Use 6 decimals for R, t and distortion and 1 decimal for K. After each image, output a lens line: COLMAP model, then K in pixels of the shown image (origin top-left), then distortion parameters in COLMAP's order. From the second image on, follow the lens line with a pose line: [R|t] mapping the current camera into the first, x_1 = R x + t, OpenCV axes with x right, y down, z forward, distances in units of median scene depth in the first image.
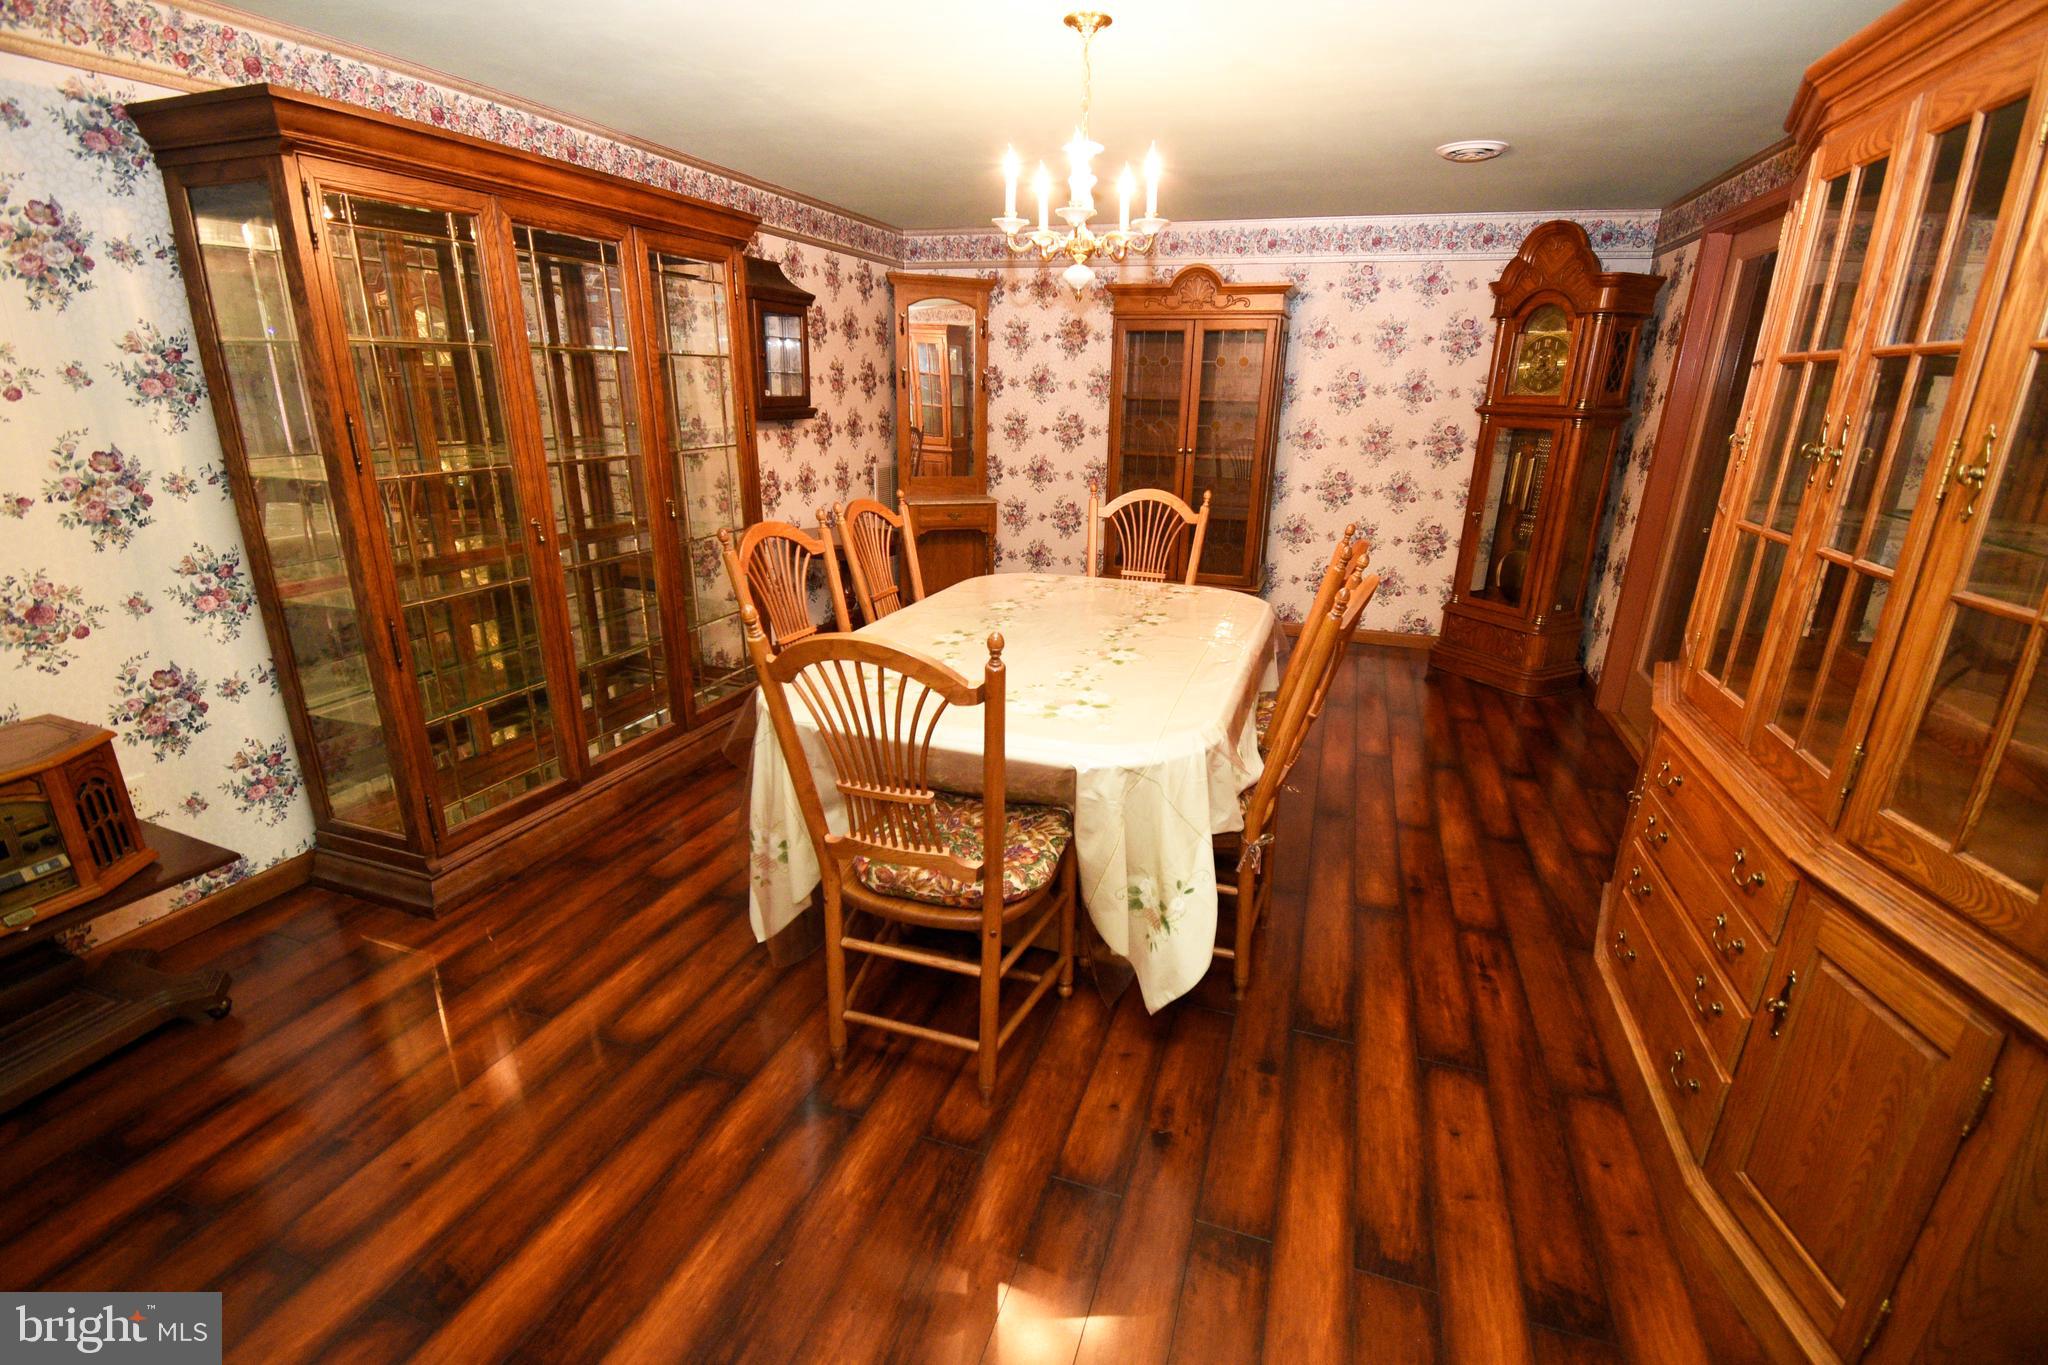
lens RADIAL K [[913.5, 0, 1033.4], [0, 913.5, 682.8], [0, 0, 1]] dist [0.024214, -0.029929]
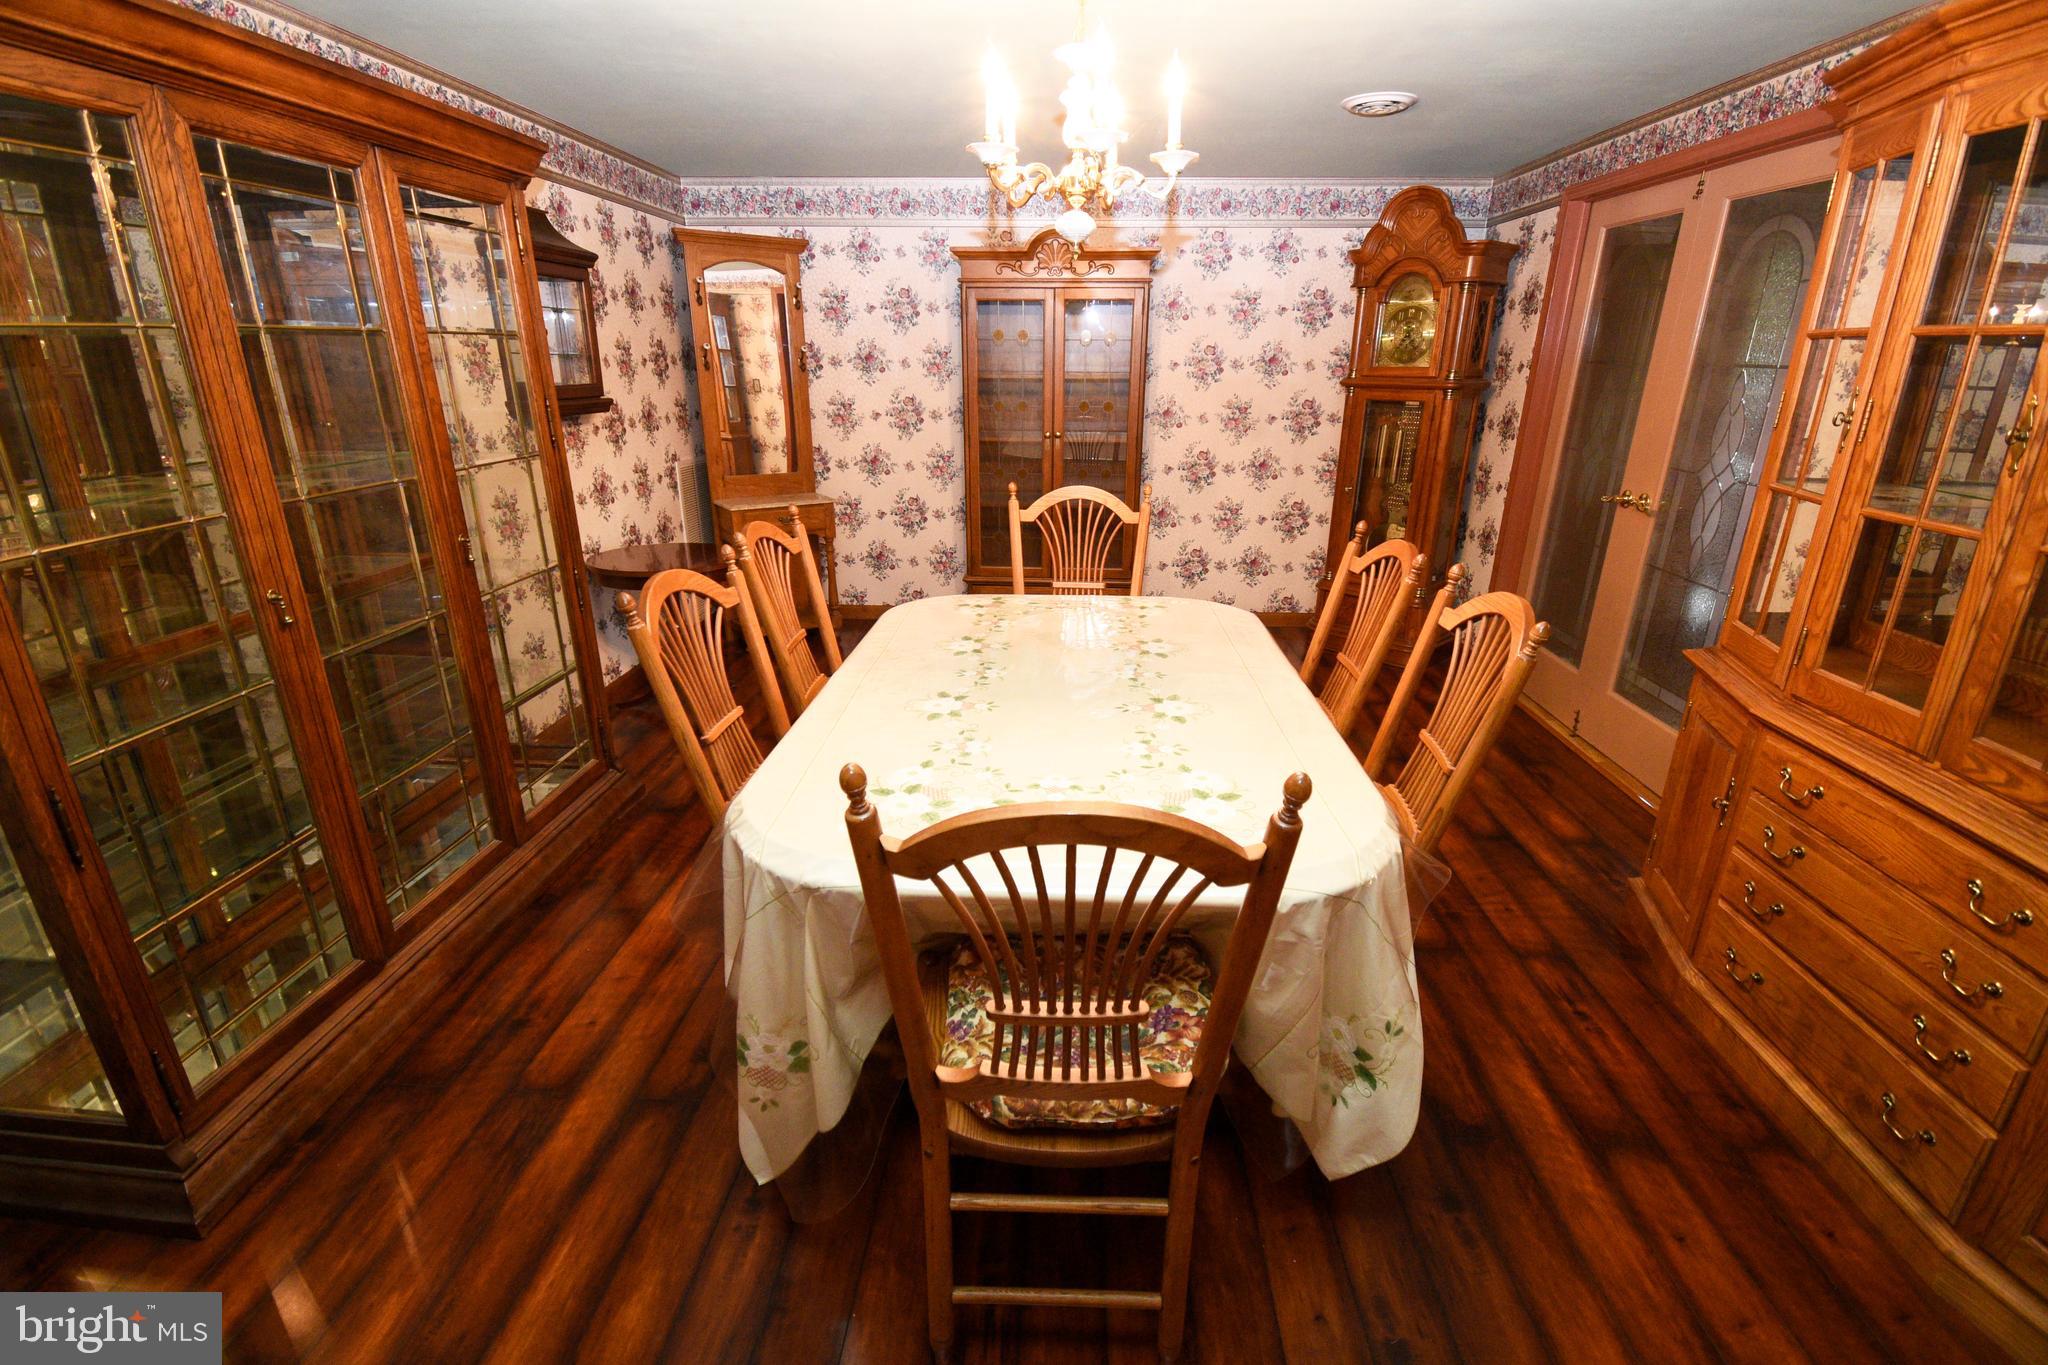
lens RADIAL K [[913.5, 0, 1033.4], [0, 913.5, 682.8], [0, 0, 1]] dist [0.024214, -0.029929]
pose [[0.960403, -0.106879, 0.257298, -0.126591], [0.100081, 0.994198, 0.039414, -0.054239], [-0.260017, -0.012103, 0.965528, 0.147226]]
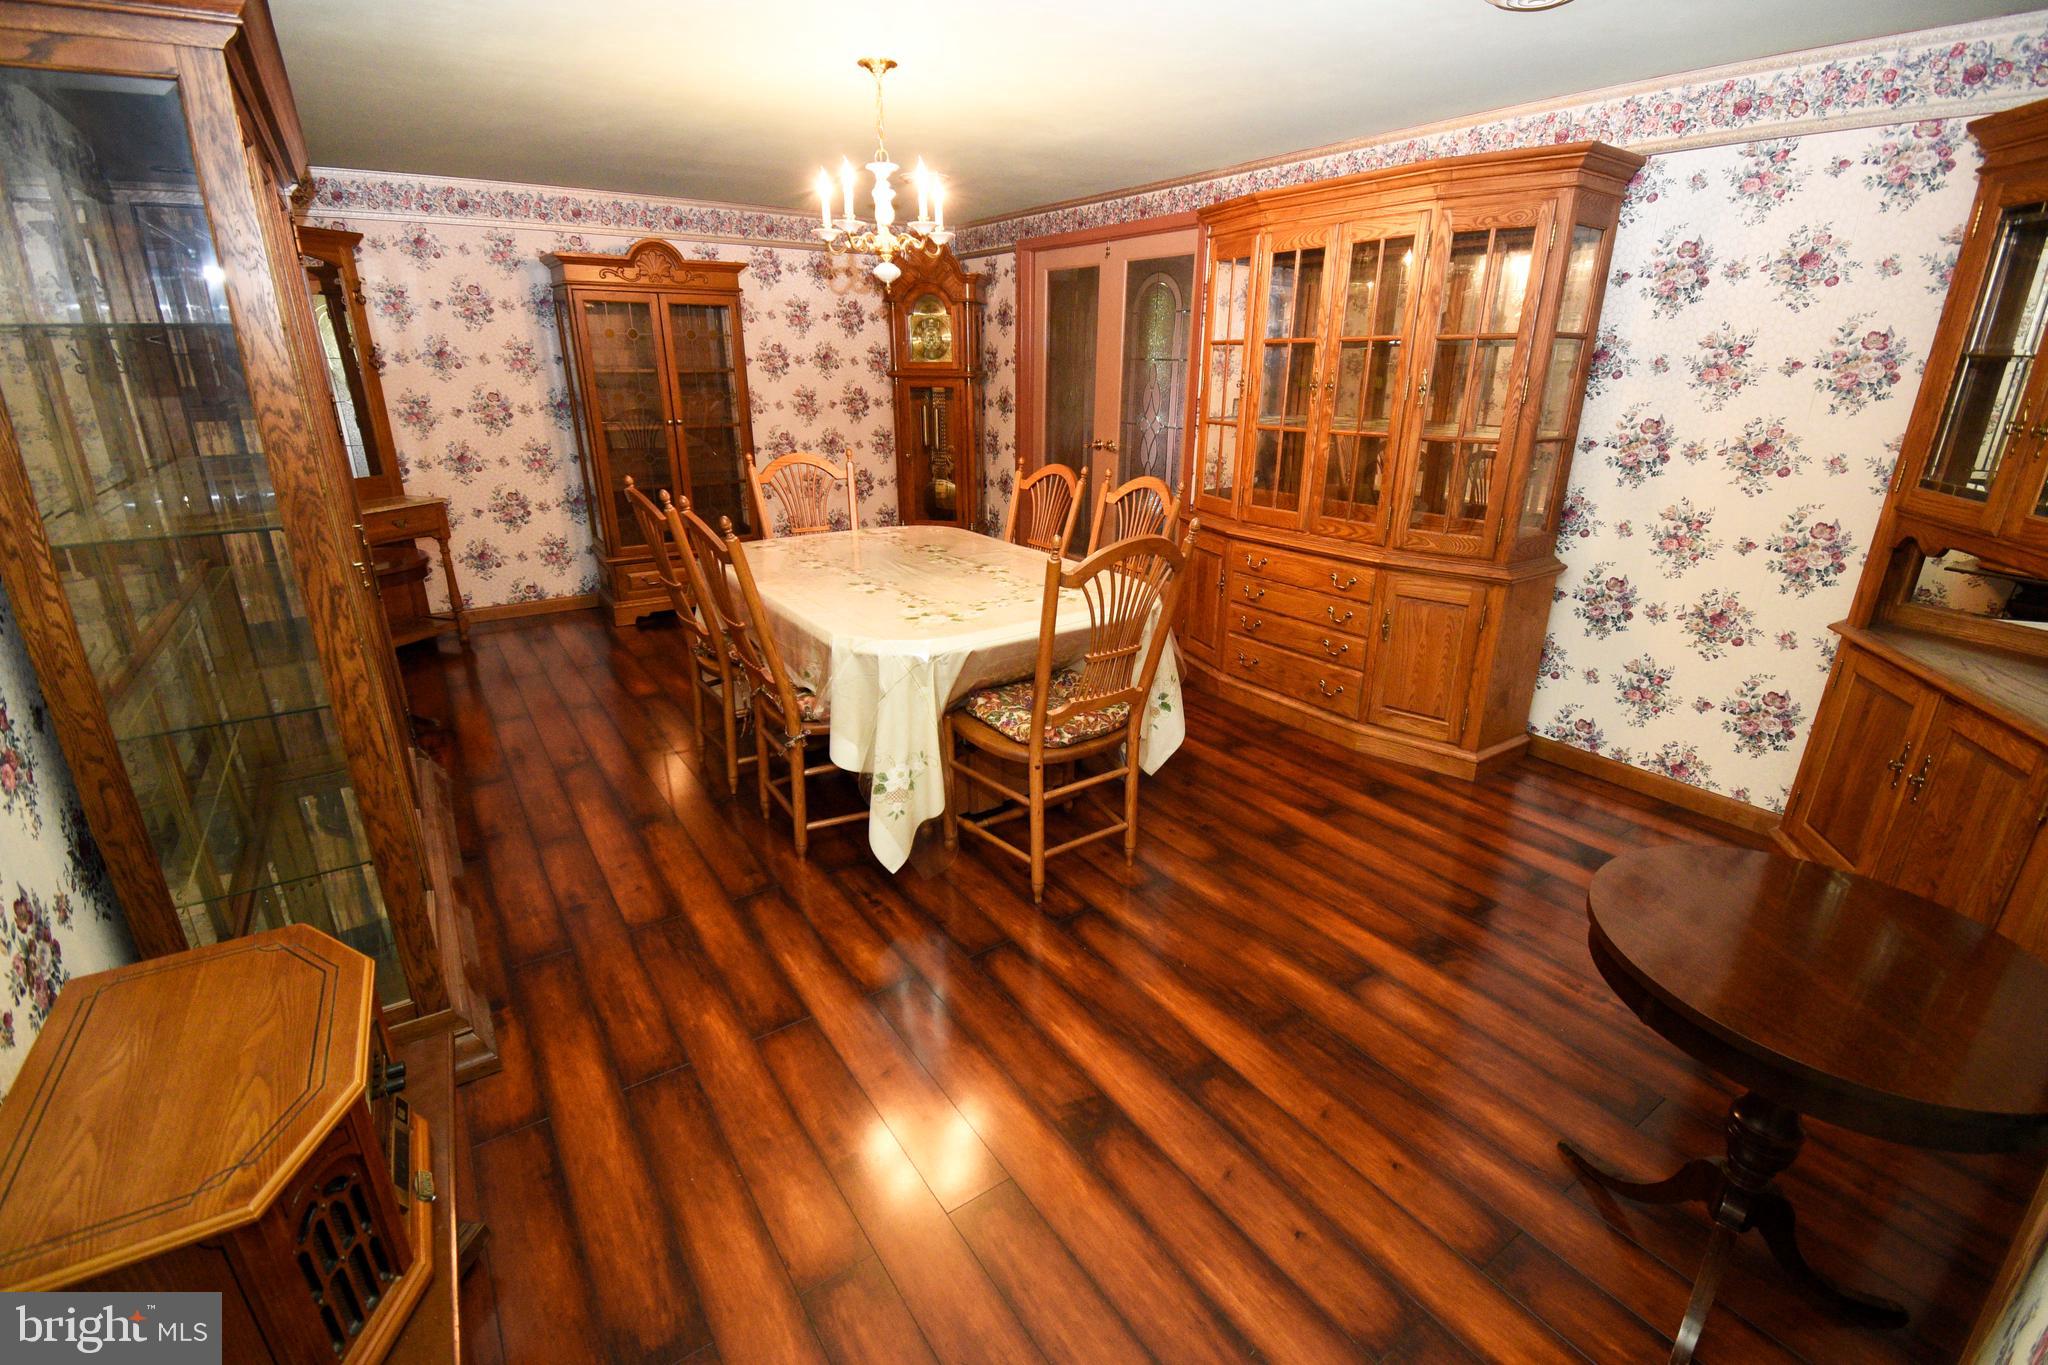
lens RADIAL K [[918.4, 0, 1043.1], [0, 918.4, 685.2], [0, 0, 1]] dist [0.024868, -0.031438]
pose [[0.590554, -0.285526, 0.754798, -0.515292], [0.258177, 0.953006, 0.158506, -0.034460], [-0.764585, 0.101265, 0.636518, 0.065953]]
